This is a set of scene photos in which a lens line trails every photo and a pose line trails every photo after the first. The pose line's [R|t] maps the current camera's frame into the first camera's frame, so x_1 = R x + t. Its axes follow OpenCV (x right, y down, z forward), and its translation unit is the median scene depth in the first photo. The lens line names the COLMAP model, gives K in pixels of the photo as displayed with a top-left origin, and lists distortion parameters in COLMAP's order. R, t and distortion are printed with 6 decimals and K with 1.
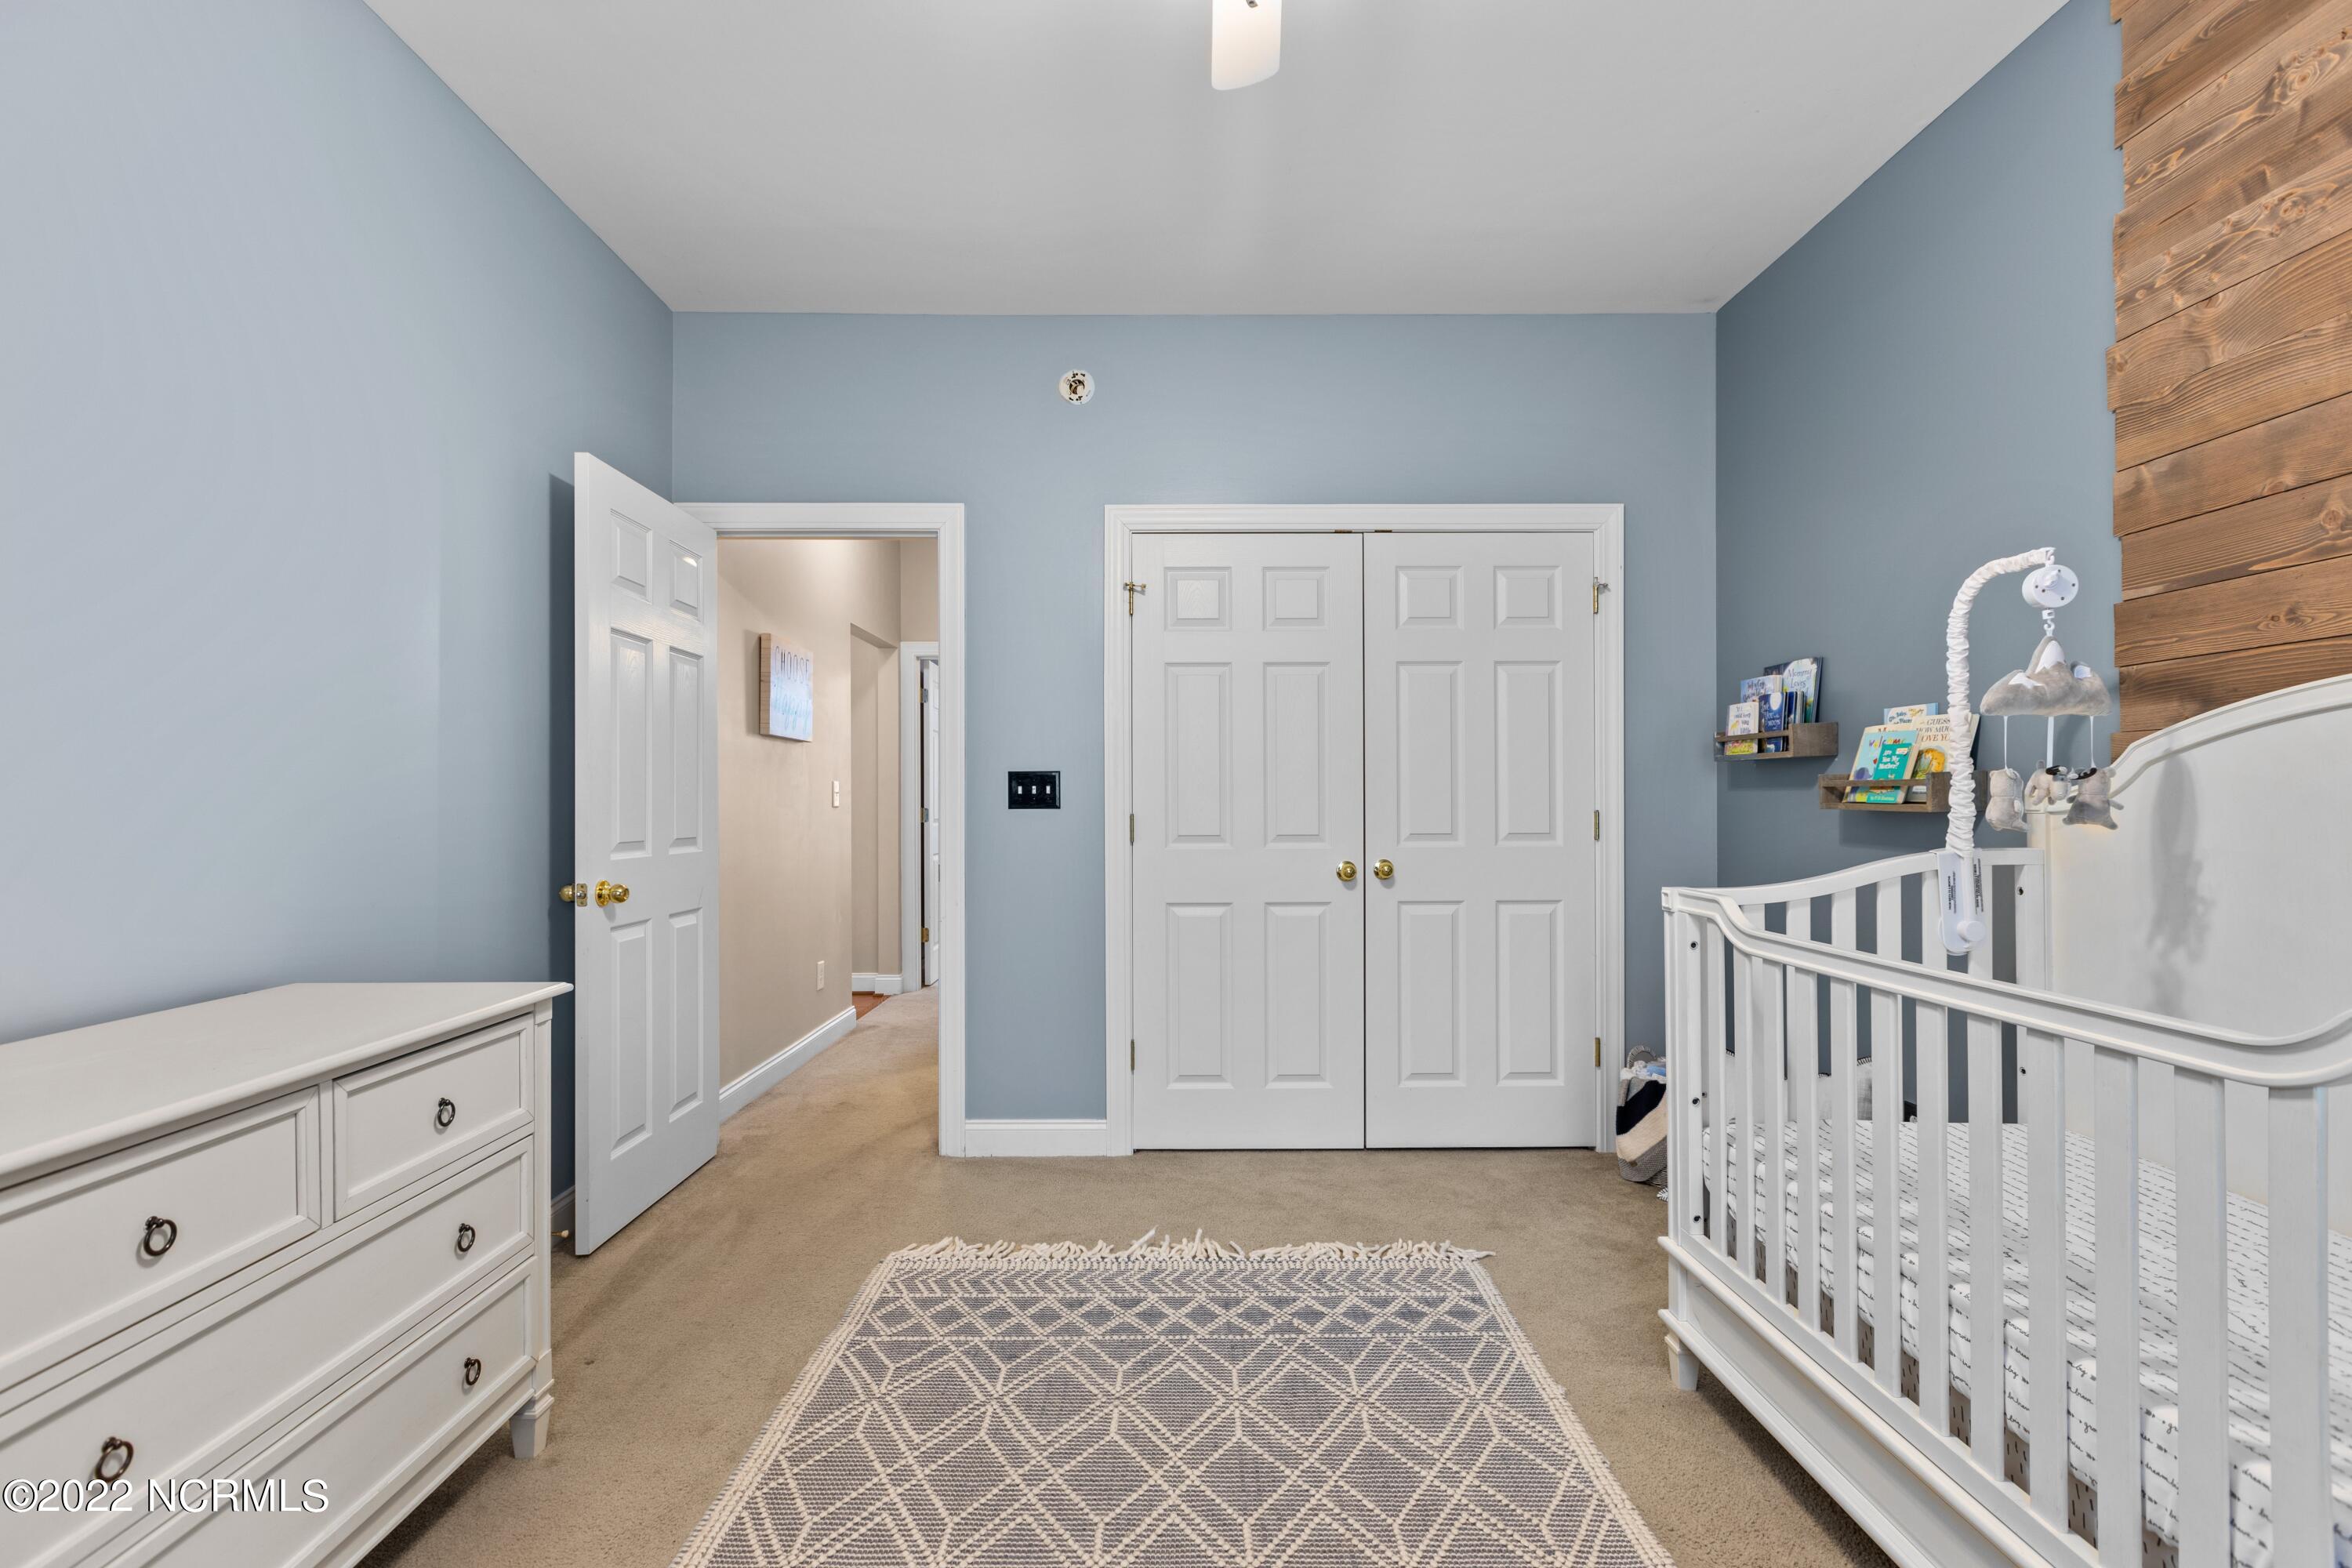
lens RADIAL K [[1055.3, 0, 1168.7], [0, 1055.3, 782.1], [0, 0, 1]] dist [0.003274, 0.000569]
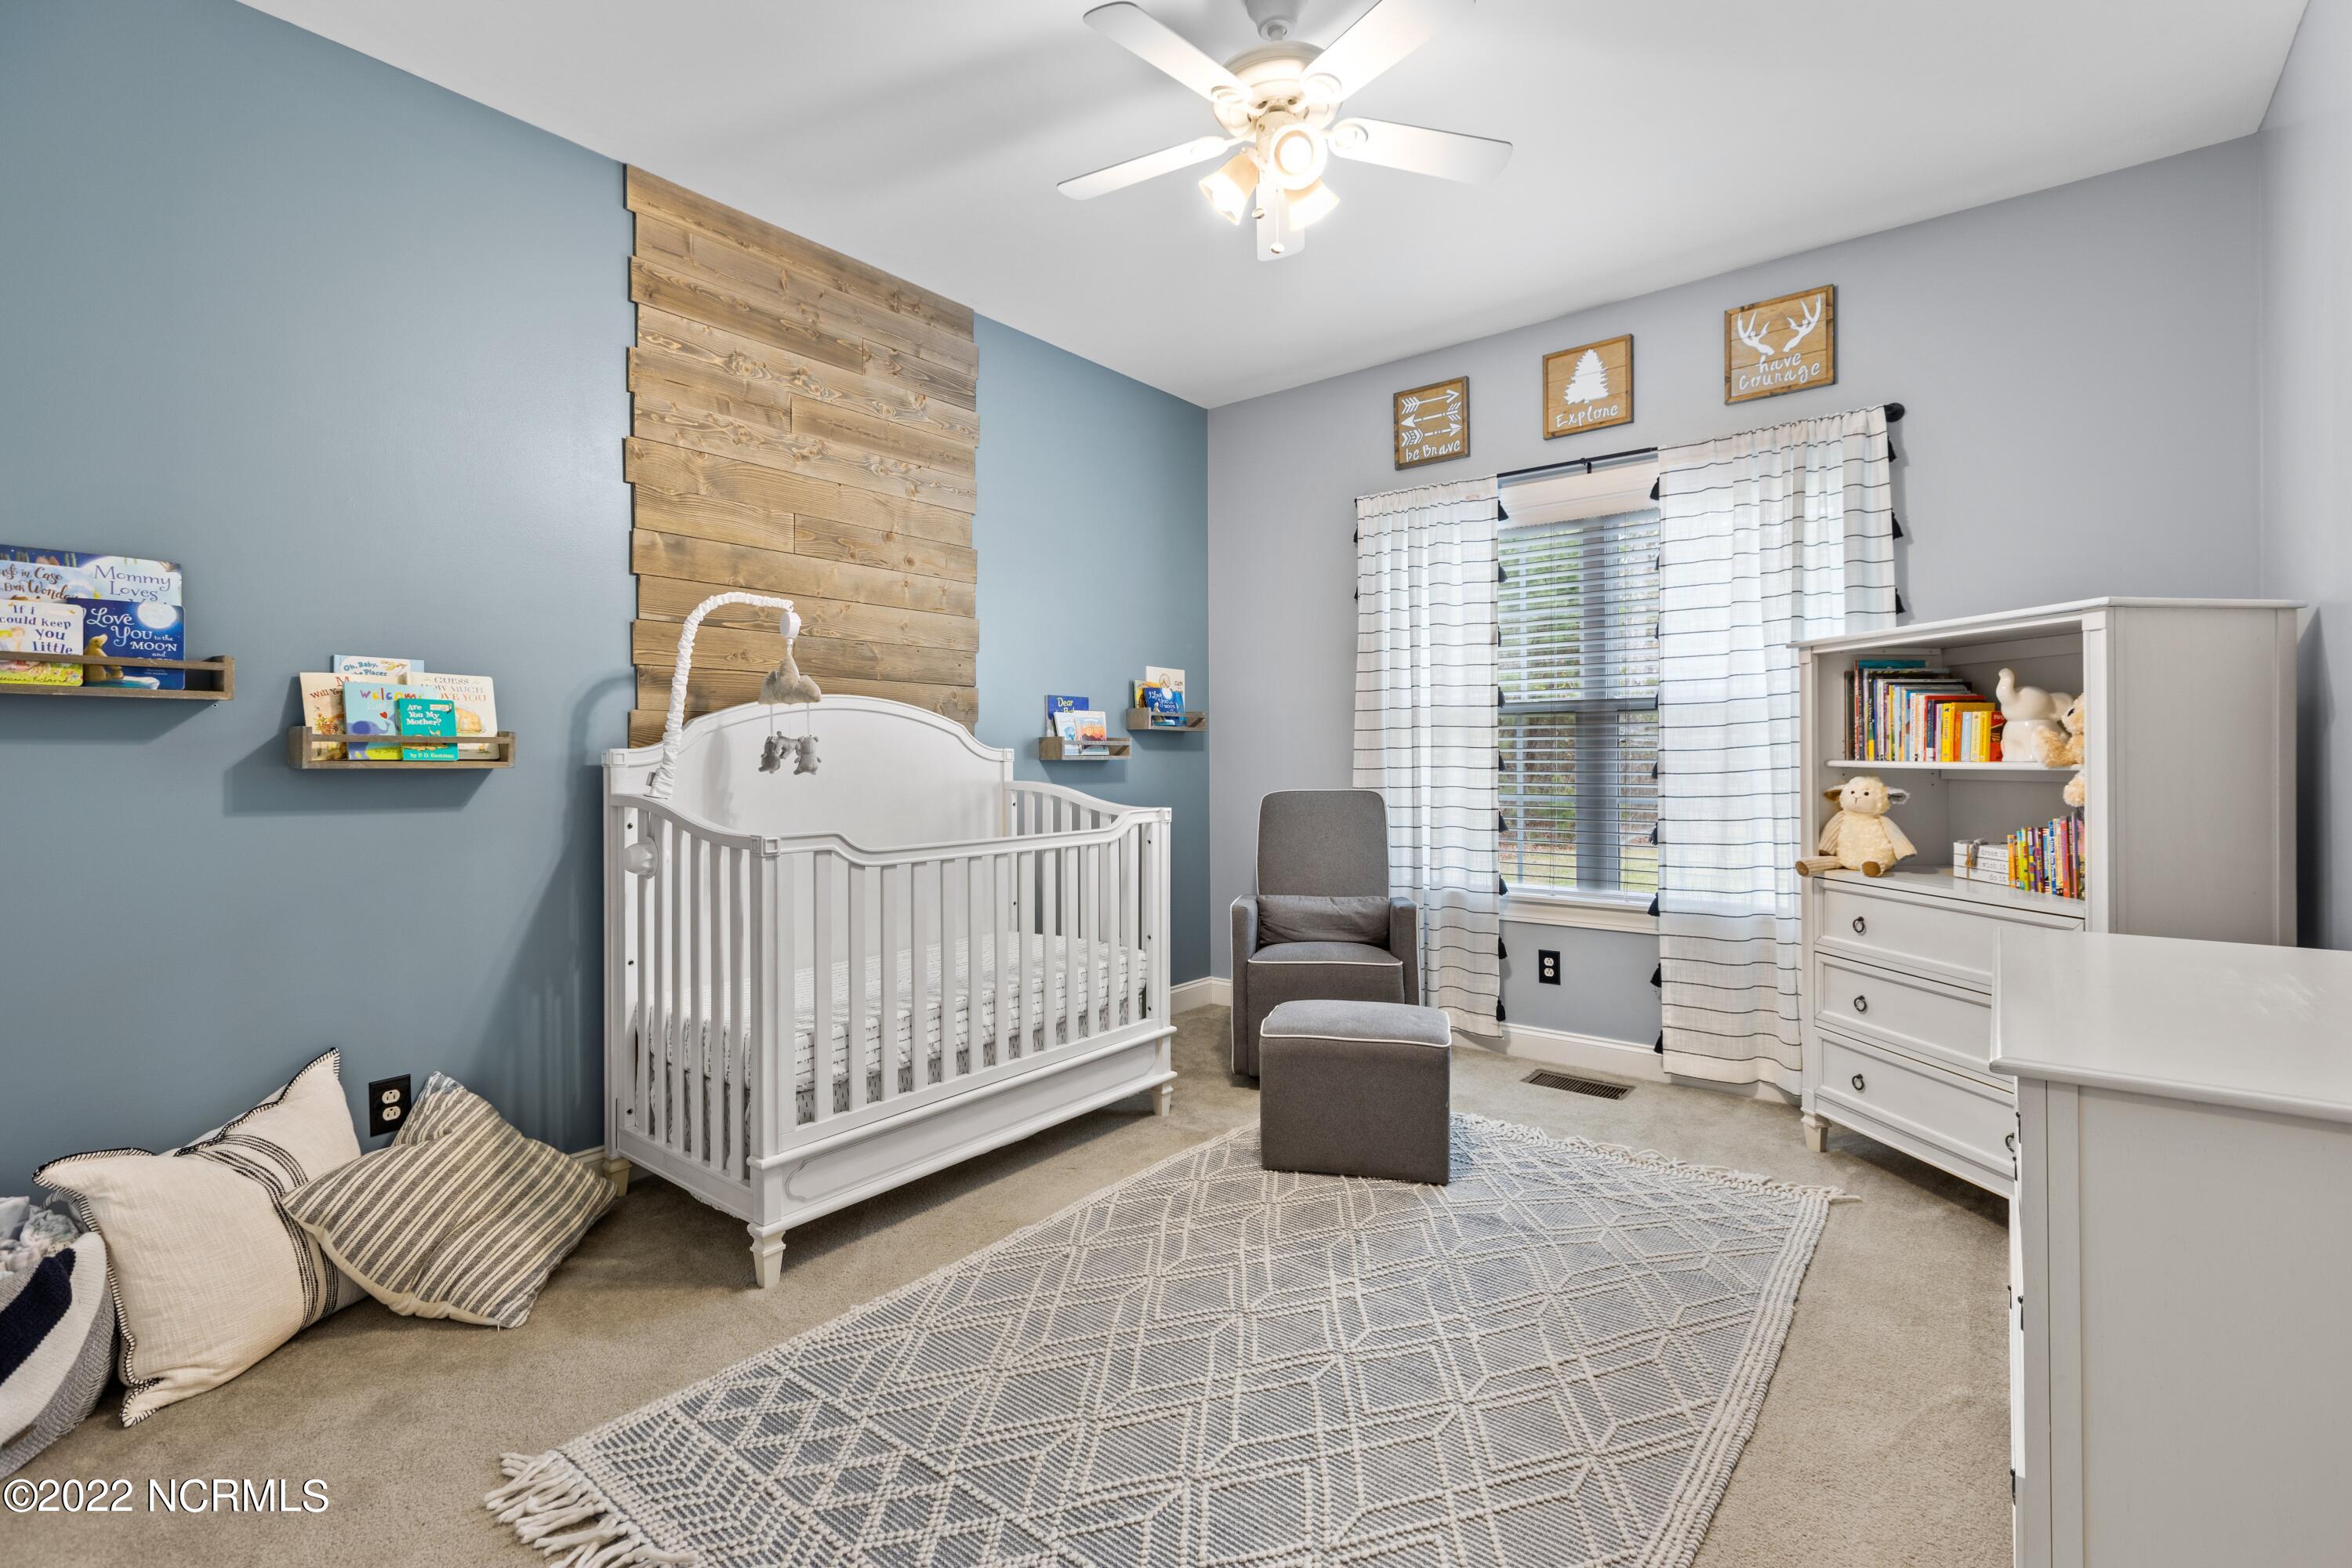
lens RADIAL K [[1052.9, 0, 1162.8], [0, 1052.9, 766.3], [0, 0, 1]] dist [-0.004537, -0.000256]
pose [[-0.781253, 0.009998, 0.624135, -0.462735], [0.003651, 0.999928, -0.011448, 0.040778], [-0.624204, -0.006665, -0.781233, 1.420976]]
